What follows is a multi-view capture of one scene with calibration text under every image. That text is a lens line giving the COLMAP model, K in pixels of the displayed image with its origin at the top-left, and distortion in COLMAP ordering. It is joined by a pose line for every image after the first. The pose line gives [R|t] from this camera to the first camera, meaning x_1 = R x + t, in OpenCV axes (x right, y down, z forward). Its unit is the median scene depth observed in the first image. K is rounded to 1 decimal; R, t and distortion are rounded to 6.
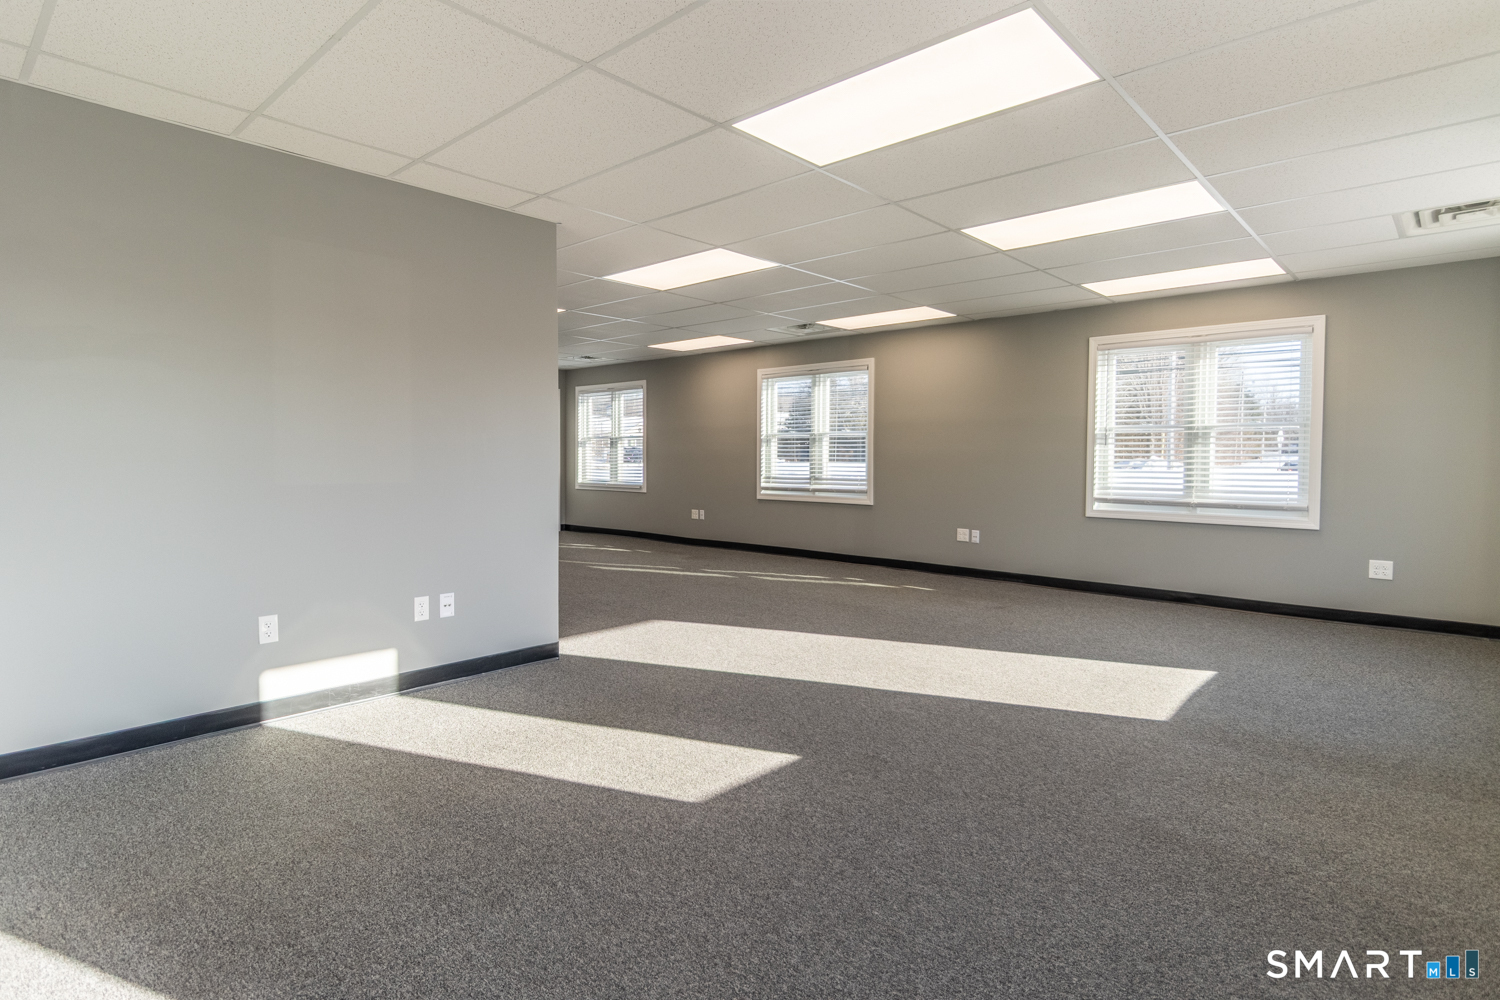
lens RADIAL K [[777.2, 0, 752.0], [0, 777.2, 478.6], [0, 0, 1]] dist [0.002303, 0.000078]
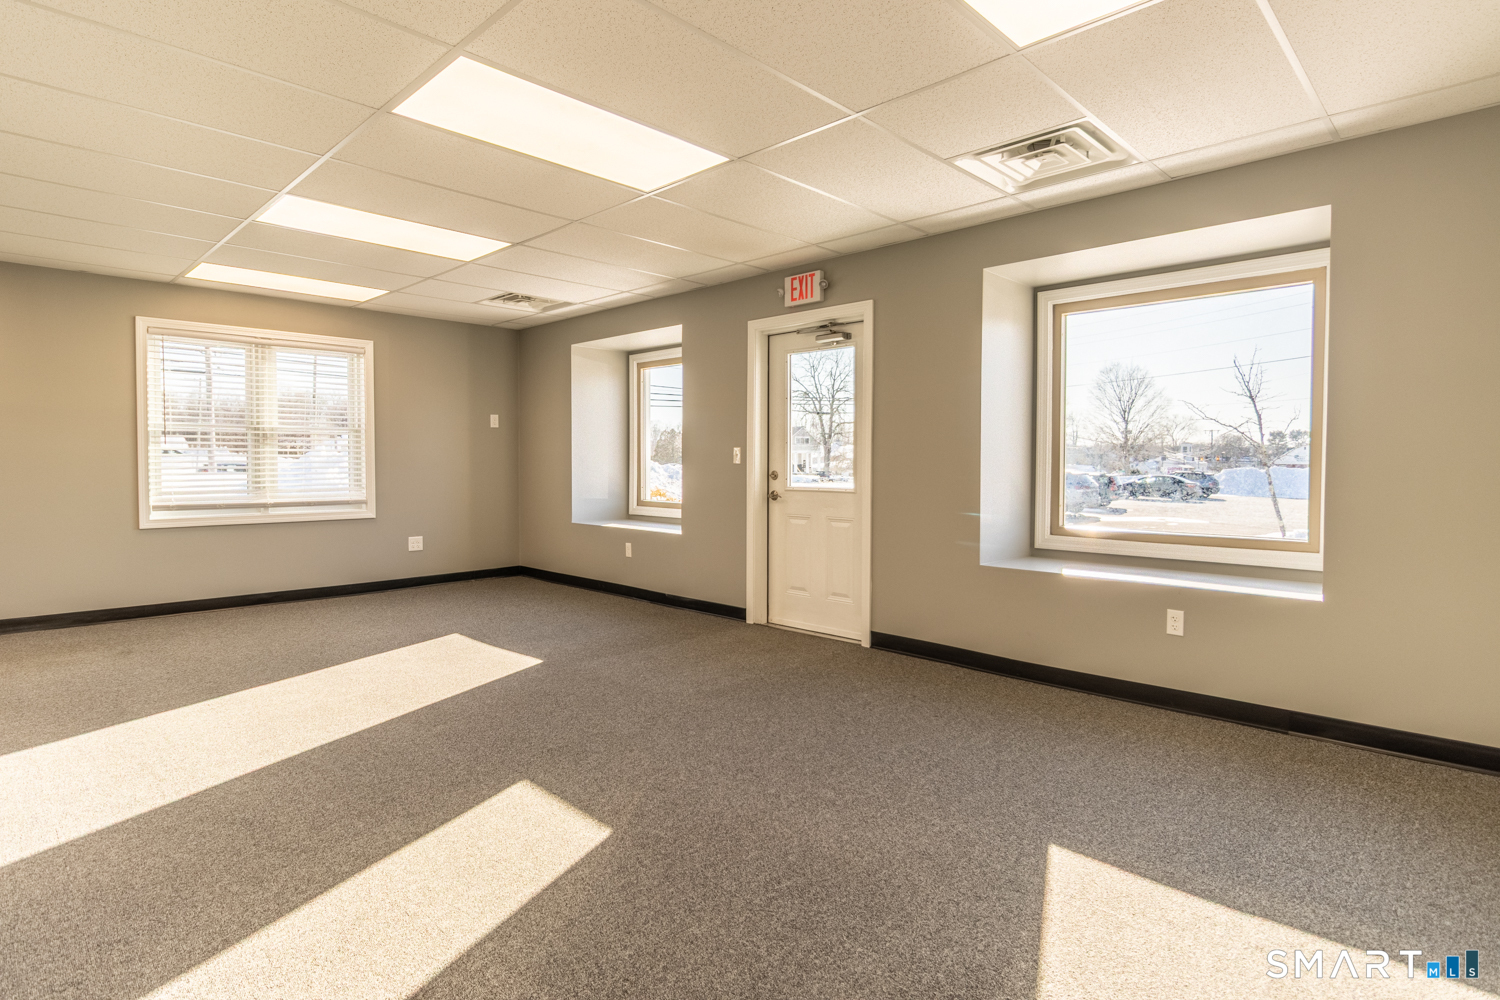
lens RADIAL K [[777.2, 0, 752.0], [0, 777.2, 478.6], [0, 0, 1]] dist [0.002303, 0.000078]
pose [[0.032791, -0.029155, 0.999037, -0.421942], [0.027280, 0.999228, 0.028265, -0.012349], [-0.999090, 0.026327, 0.033561, 0.337939]]
